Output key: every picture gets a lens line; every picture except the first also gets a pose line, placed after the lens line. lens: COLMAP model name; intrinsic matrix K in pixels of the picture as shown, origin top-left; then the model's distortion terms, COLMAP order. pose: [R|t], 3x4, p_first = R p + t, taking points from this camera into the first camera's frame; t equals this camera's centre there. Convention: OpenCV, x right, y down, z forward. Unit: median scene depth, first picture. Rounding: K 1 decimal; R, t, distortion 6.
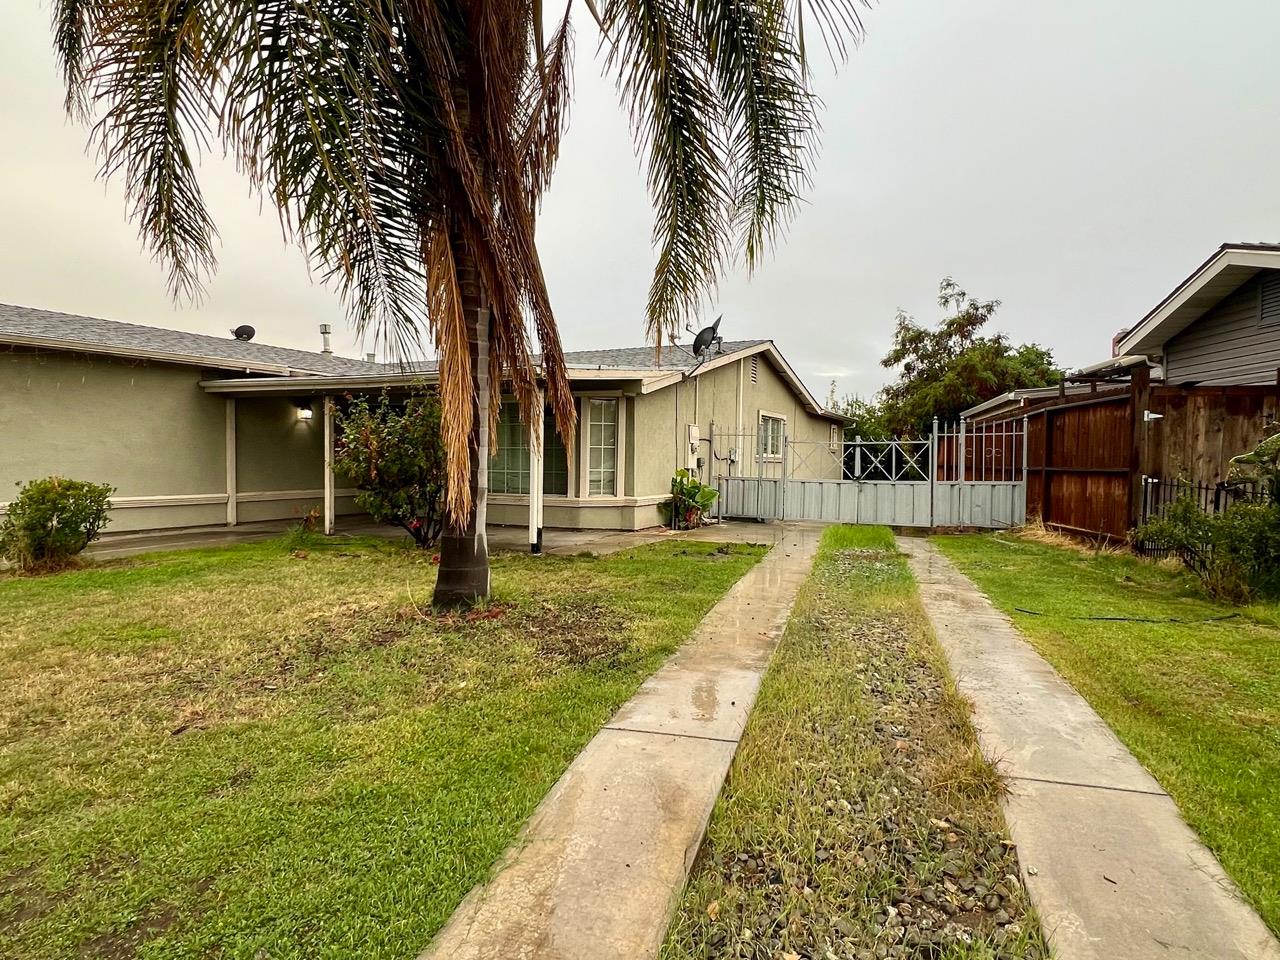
lens RADIAL K [[750.4, 0, 644.1], [0, 750.4, 476.8], [0, 0, 1]] dist [-0.001787, 0.000053]
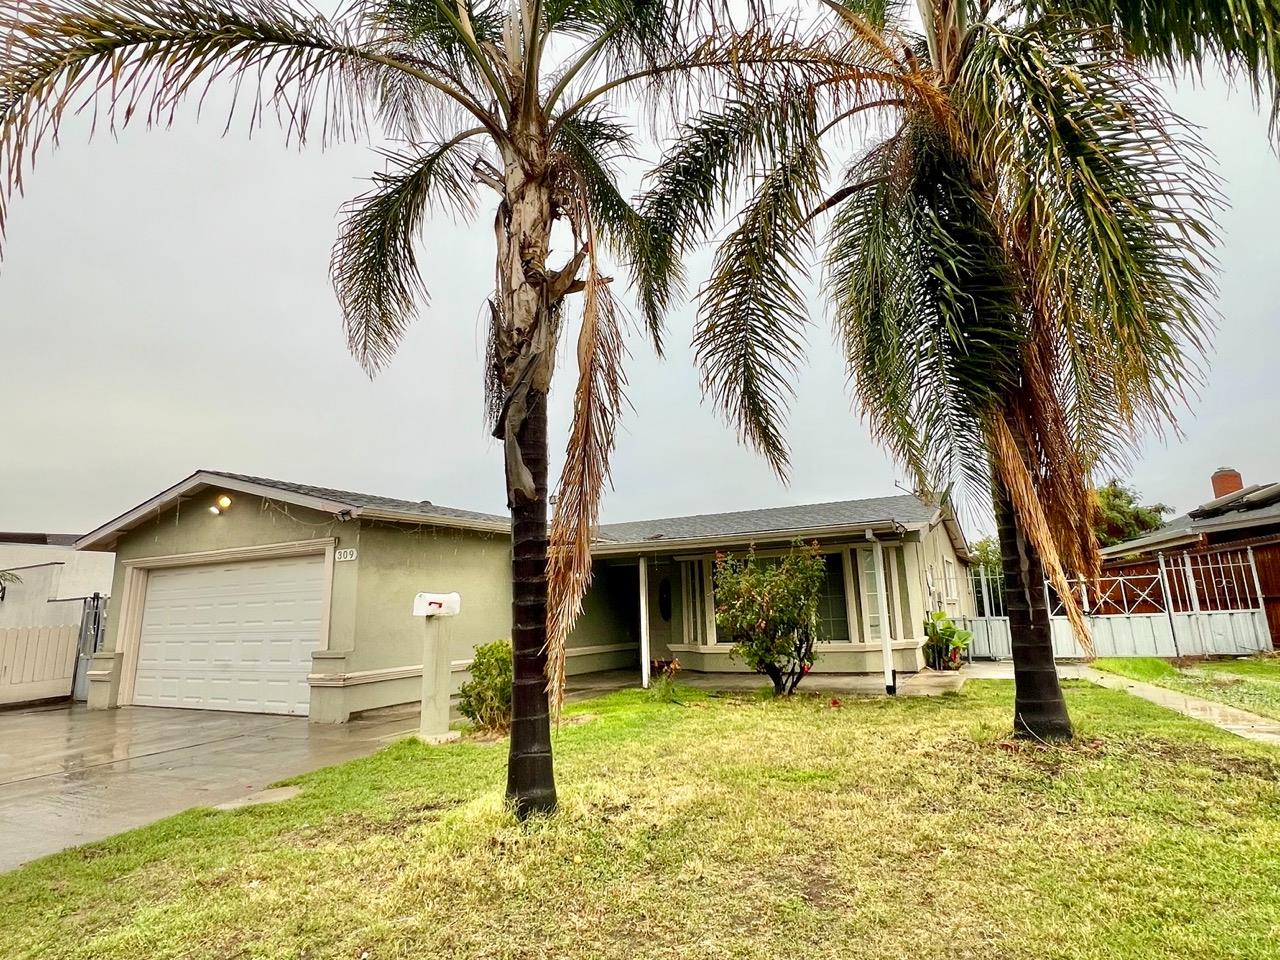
lens RADIAL K [[712.5, 0, 643.8], [0, 712.5, 461.9], [0, 0, 1]] dist [0.002181, -0.000391]
pose [[0.999003, -0.044429, 0.004300, -0.362304], [0.044216, 0.971793, -0.231654, -0.000531], [0.006114, 0.231613, 0.972789, -0.047964]]
